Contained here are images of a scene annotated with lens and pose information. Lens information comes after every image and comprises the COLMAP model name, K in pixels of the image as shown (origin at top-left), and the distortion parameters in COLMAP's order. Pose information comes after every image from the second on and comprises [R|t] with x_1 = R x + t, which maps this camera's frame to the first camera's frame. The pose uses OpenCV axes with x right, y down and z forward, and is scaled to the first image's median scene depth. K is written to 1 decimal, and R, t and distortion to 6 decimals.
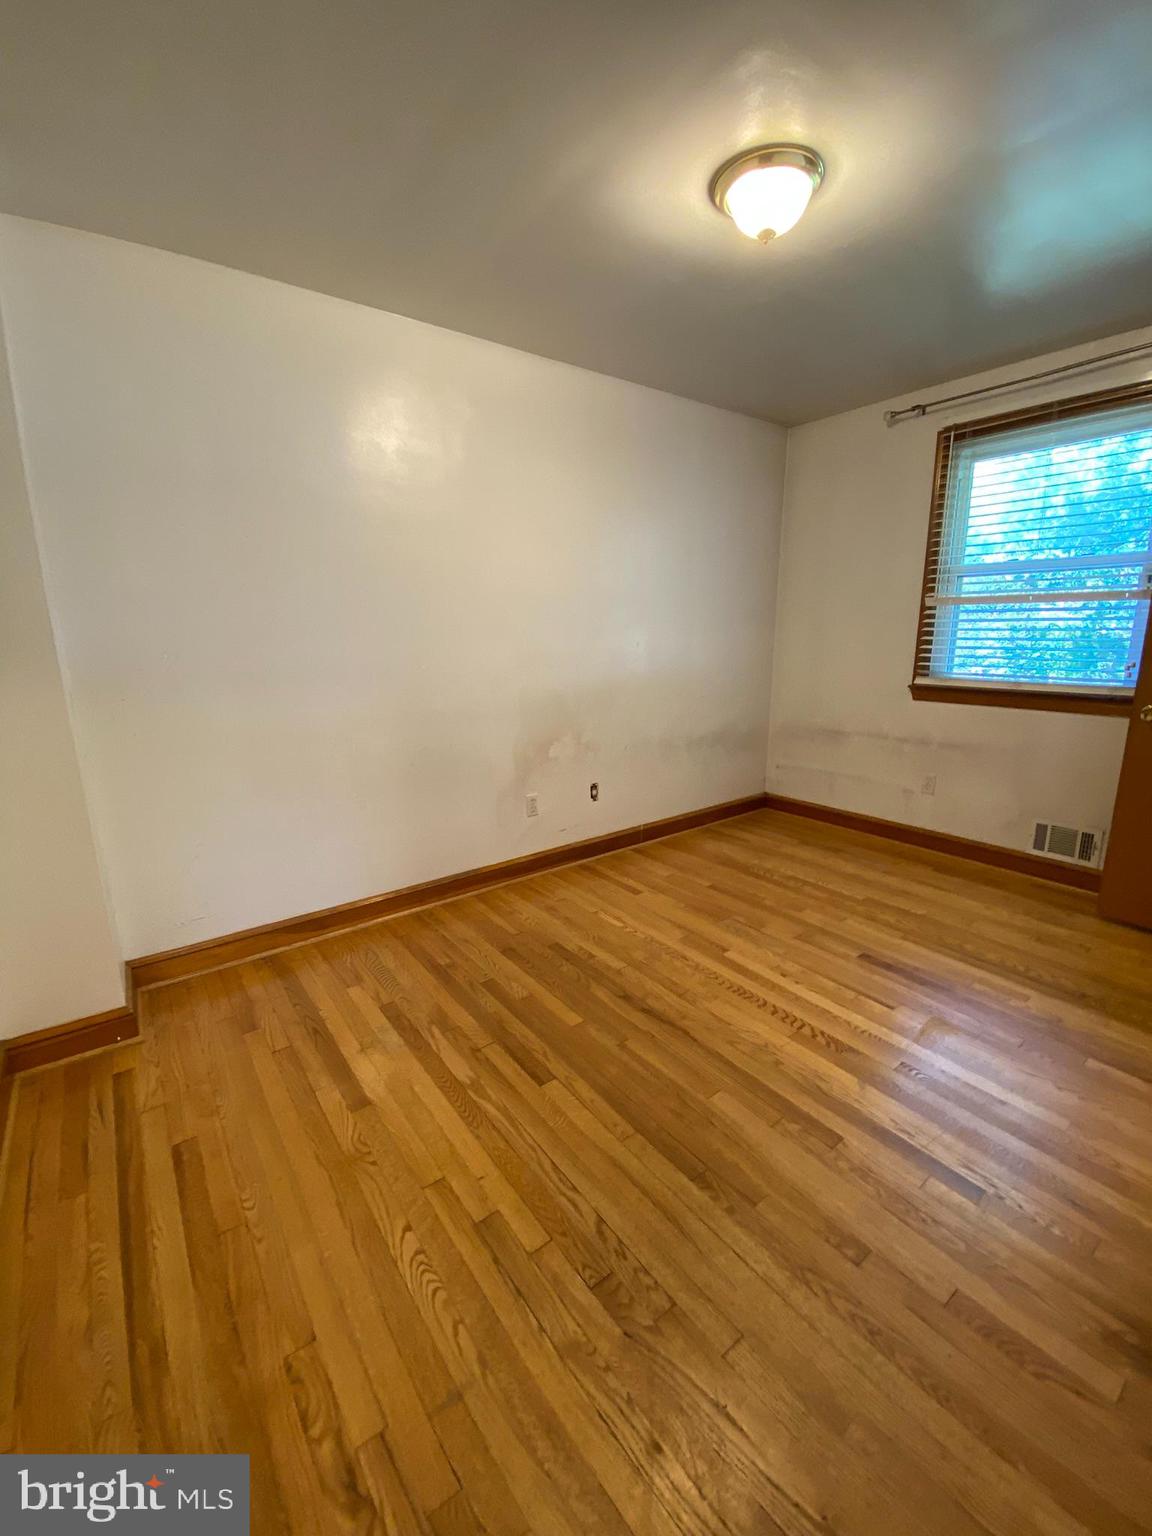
lens RADIAL K [[618.6, 0, 576.0], [0, 618.6, 768.0], [0, 0, 1]] dist [0.037983, -0.028314]
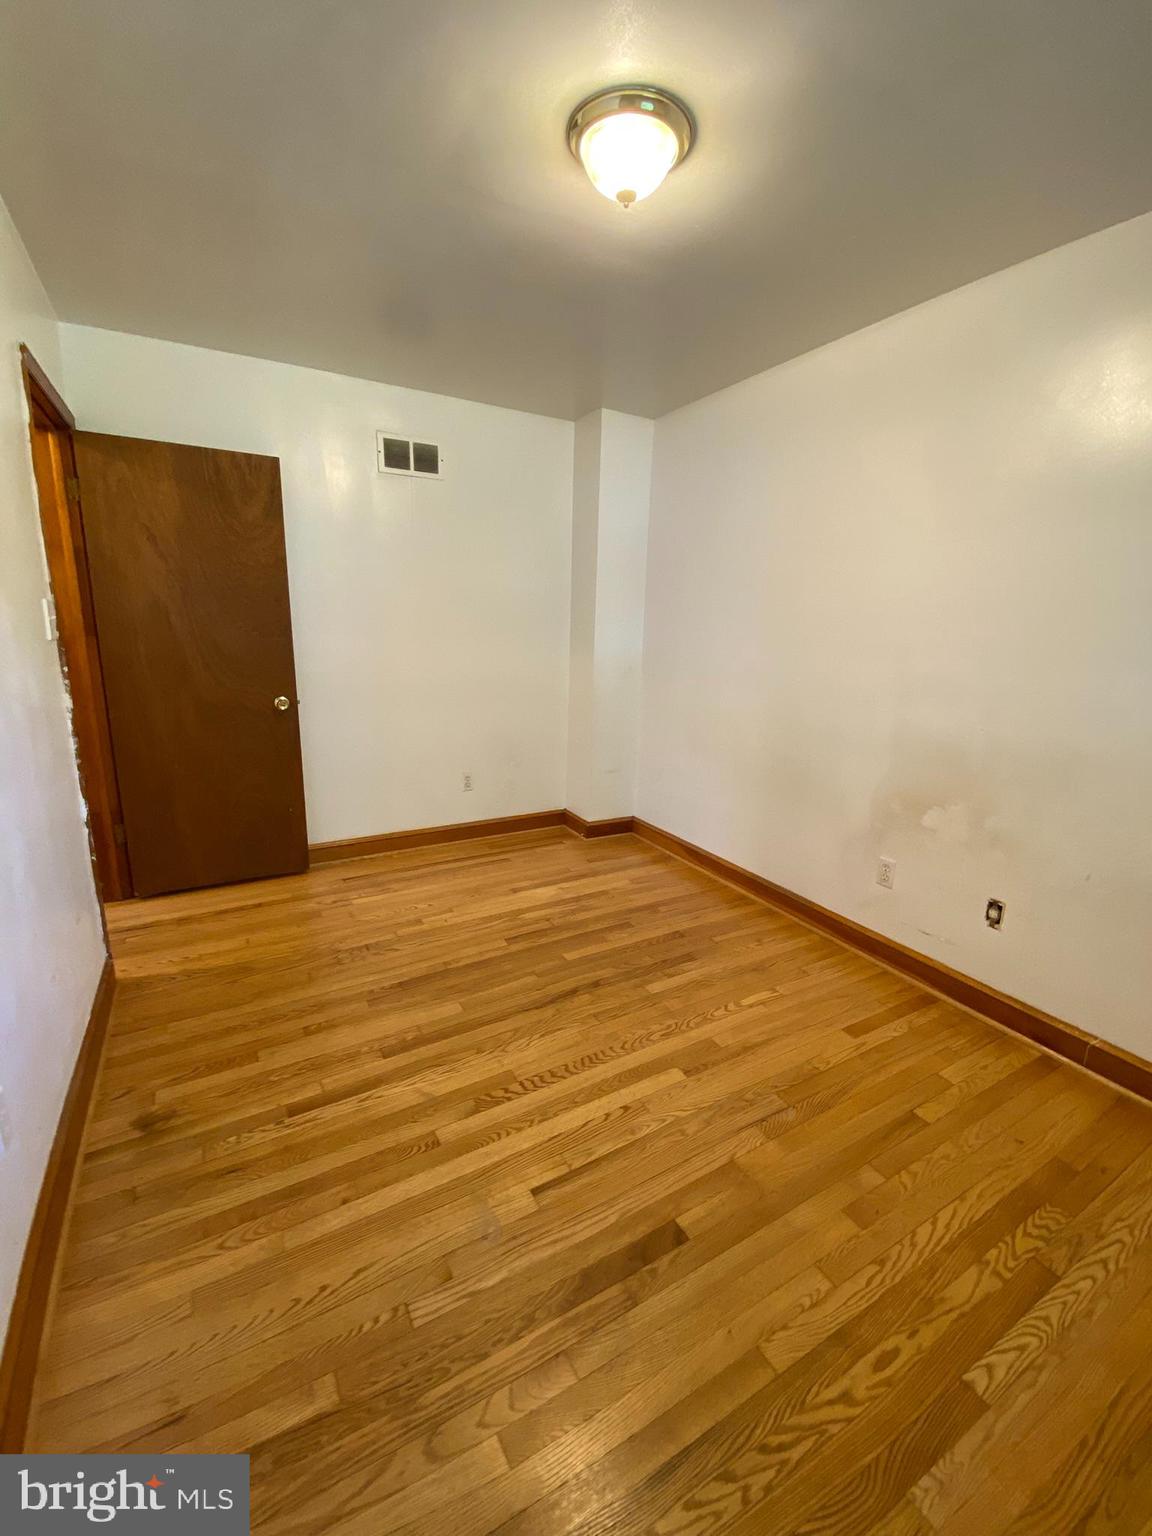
lens RADIAL K [[618.6, 0, 576.0], [0, 618.6, 768.0], [0, 0, 1]] dist [0.037983, -0.028314]
pose [[-0.113452, 0.238758, -0.964429, 1.008413], [-0.246104, 0.933692, 0.260100, -0.246348], [0.962580, 0.266859, -0.047170, 0.895884]]
